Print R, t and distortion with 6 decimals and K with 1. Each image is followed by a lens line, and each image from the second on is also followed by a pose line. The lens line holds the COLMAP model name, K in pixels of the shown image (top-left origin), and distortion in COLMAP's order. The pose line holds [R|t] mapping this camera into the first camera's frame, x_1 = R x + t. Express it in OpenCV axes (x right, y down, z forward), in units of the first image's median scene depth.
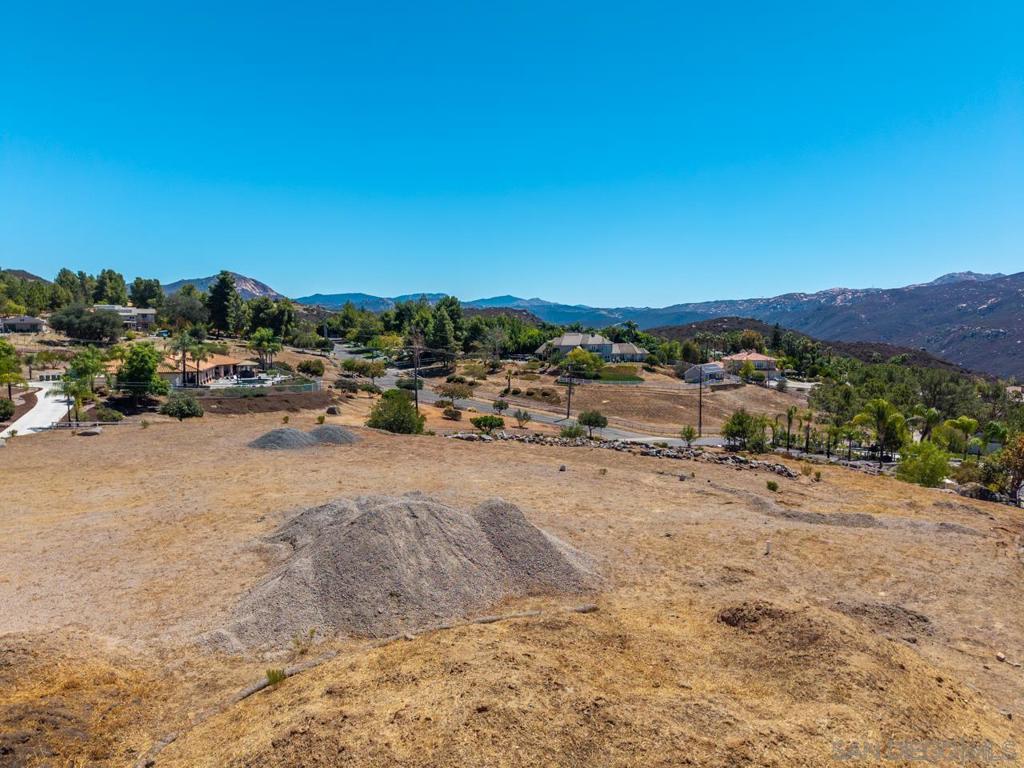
lens RADIAL K [[682.5, 0, 509.3], [0, 682.5, 385.1], [0, 0, 1]] dist [0.037783, -0.043469]
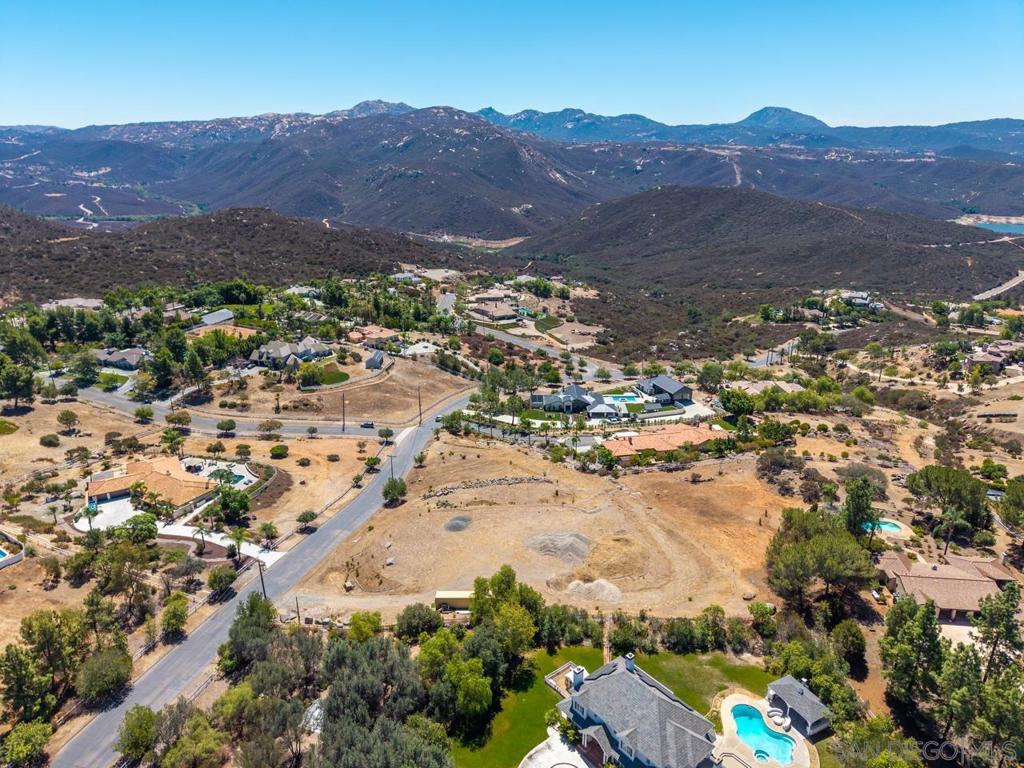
lens RADIAL K [[682.5, 0, 515.1], [0, 682.5, 392.4], [0, 0, 1]] dist [0.037783, -0.043469]
pose [[0.717358, -0.240127, 0.654016, -0.536488], [0.062602, 0.957146, 0.282758, -0.367982], [-0.693887, -0.161896, 0.701649, -0.363813]]
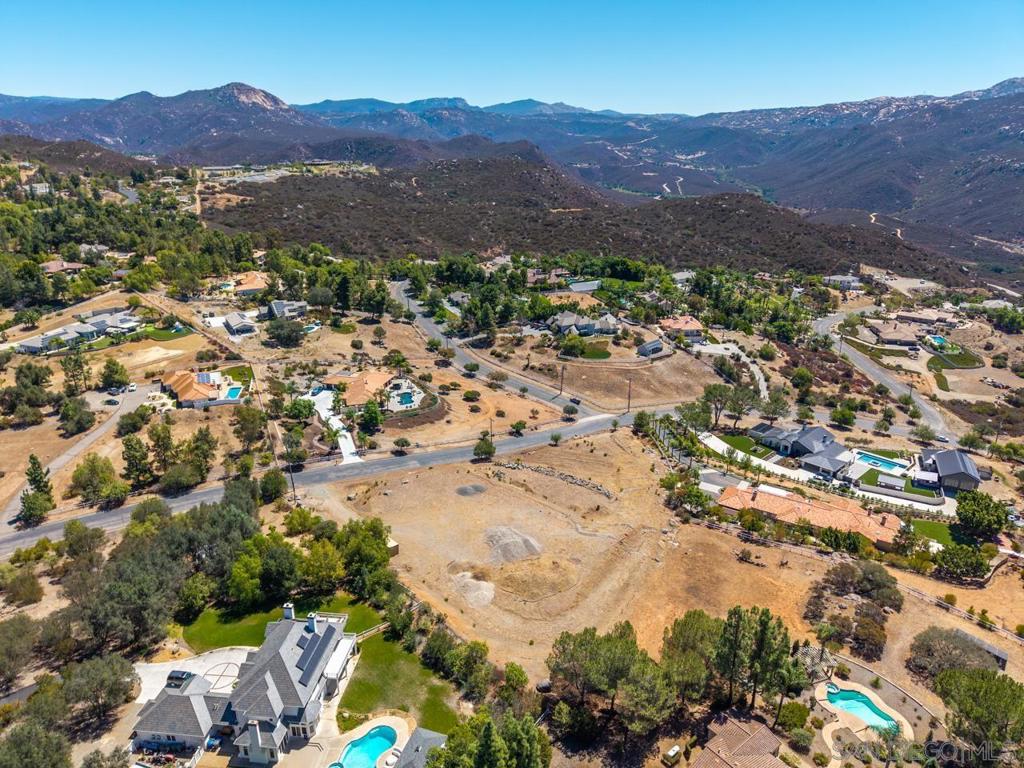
lens RADIAL K [[682.5, 0, 508.9], [0, 682.5, 393.2], [0, 0, 1]] dist [0.037783, -0.043469]
pose [[0.999558, 0.010217, -0.027913, -0.001323], [-0.002097, 0.960964, 0.276665, -0.348540], [0.029650, -0.276484, 0.960561, -0.571058]]
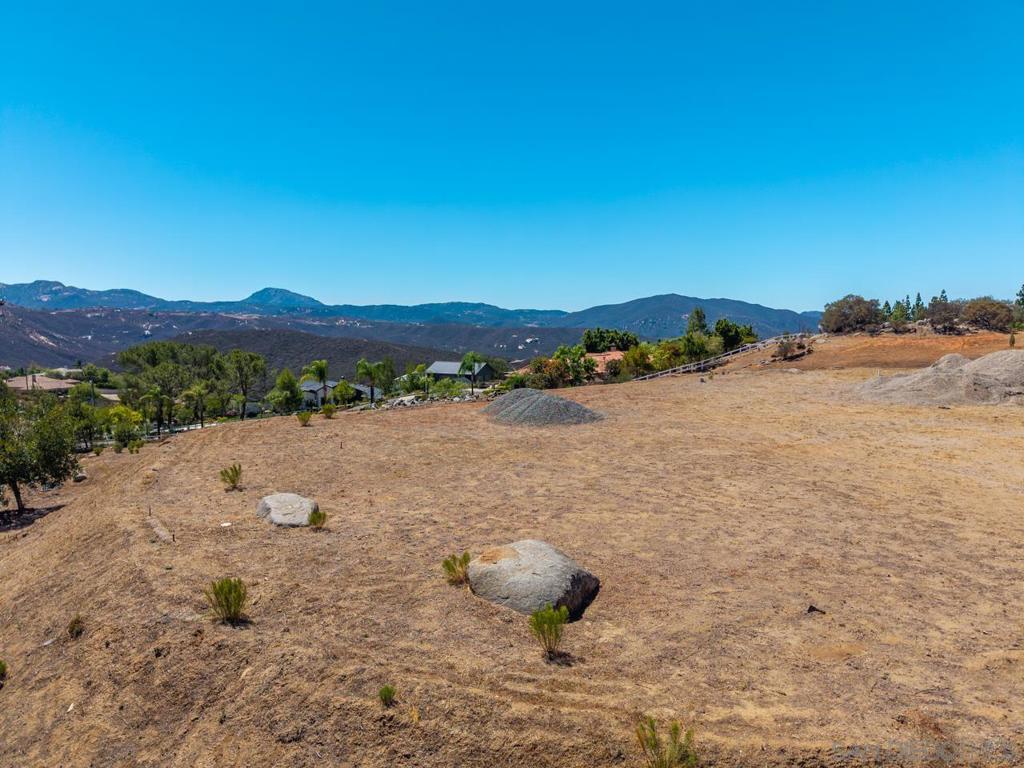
lens RADIAL K [[682.5, 0, 510.8], [0, 682.5, 386.5], [0, 0, 1]] dist [0.037783, -0.043469]
pose [[0.128448, -0.092494, 0.987394, -0.235533], [0.091813, 0.992474, 0.081026, 0.001275], [-0.987457, 0.080248, 0.135974, 0.233328]]
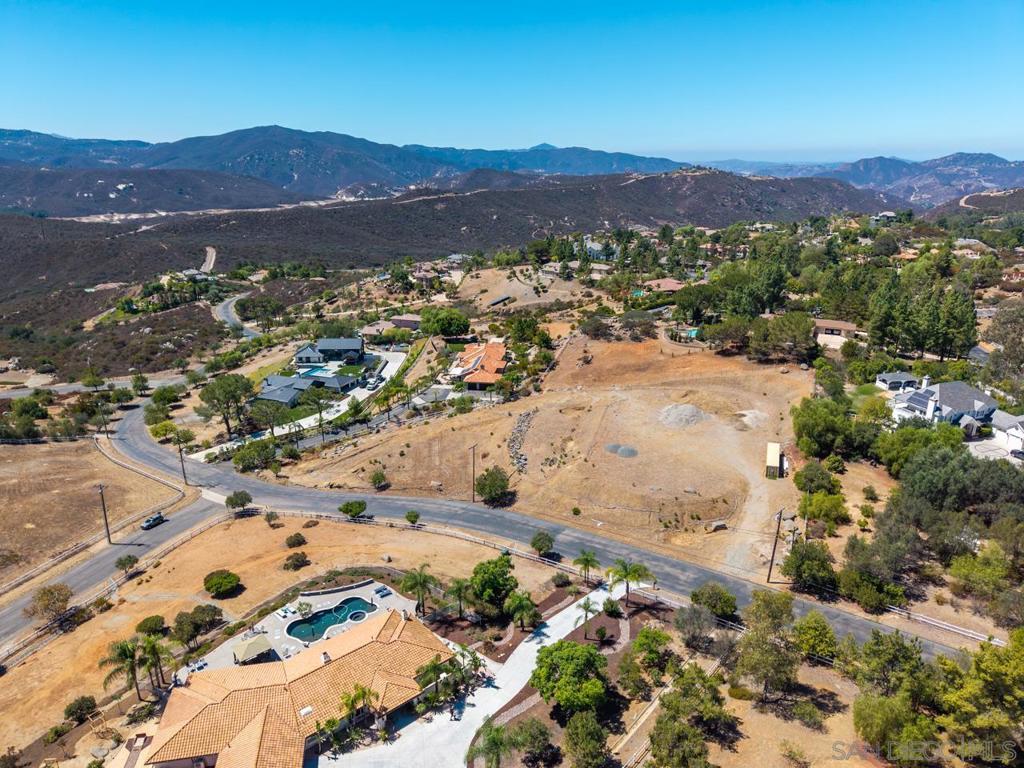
lens RADIAL K [[682.5, 0, 512.5], [0, 682.5, 380.6], [0, 0, 1]] dist [0.037783, -0.043469]
pose [[-0.411804, -0.288438, 0.864420, -0.652458], [0.083634, 0.932619, 0.351037, -0.324962], [-0.907427, 0.216853, -0.359933, 0.614208]]
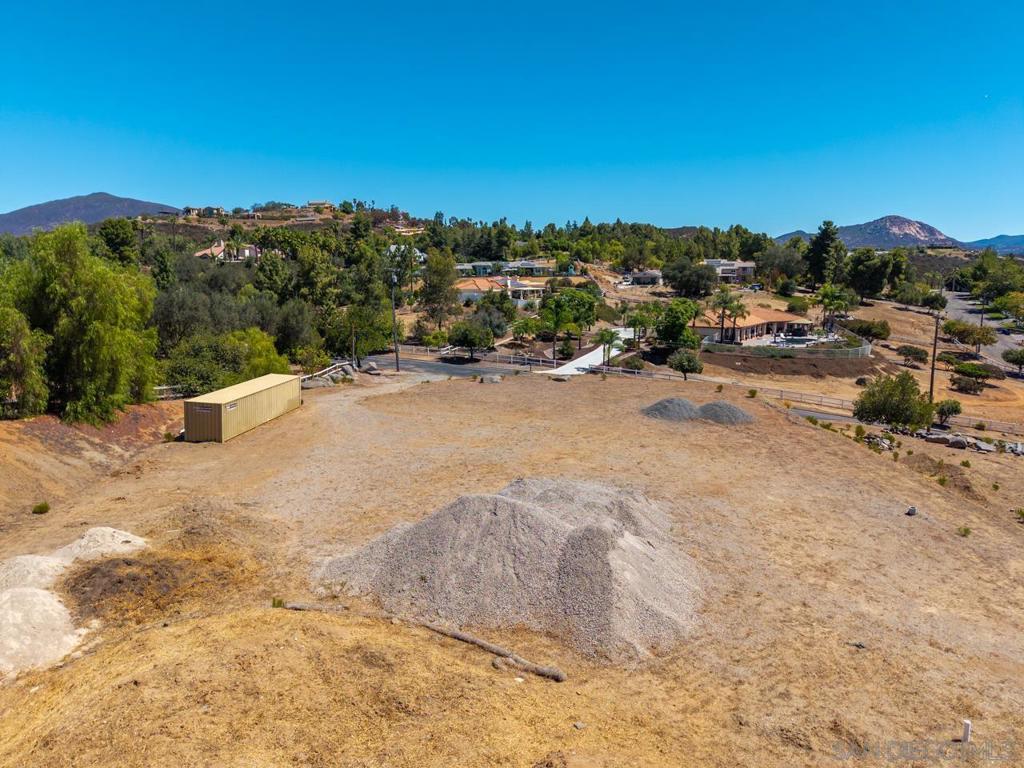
lens RADIAL K [[682.5, 0, 509.7], [0, 682.5, 381.0], [0, 0, 1]] dist [0.037783, -0.043469]
pose [[0.634305, 0.121285, -0.763510, 0.068697], [-0.068178, 0.992545, 0.101028, -0.011663], [0.770071, -0.012028, 0.637845, 0.042044]]
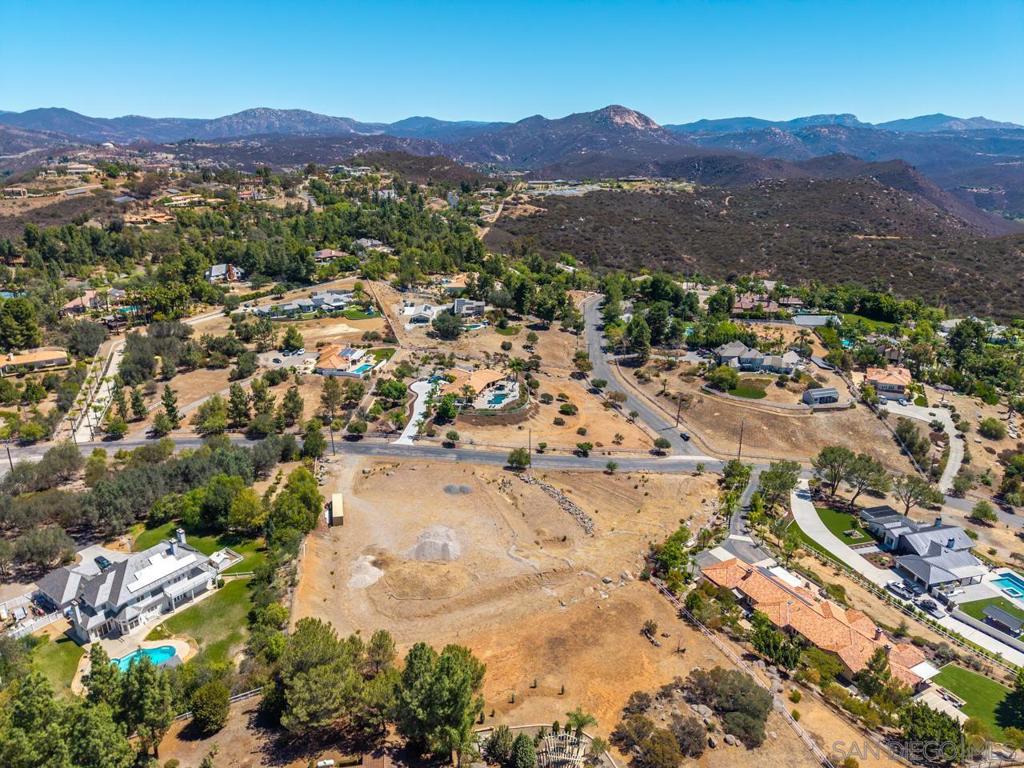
lens RADIAL K [[682.5, 0, 509.1], [0, 682.5, 391.1], [0, 0, 1]] dist [0.037783, -0.043469]
pose [[0.860895, 0.171291, -0.479083, 0.396572], [-0.045933, 0.963945, 0.262108, -0.347177], [0.506706, -0.203641, 0.837723, -0.450045]]
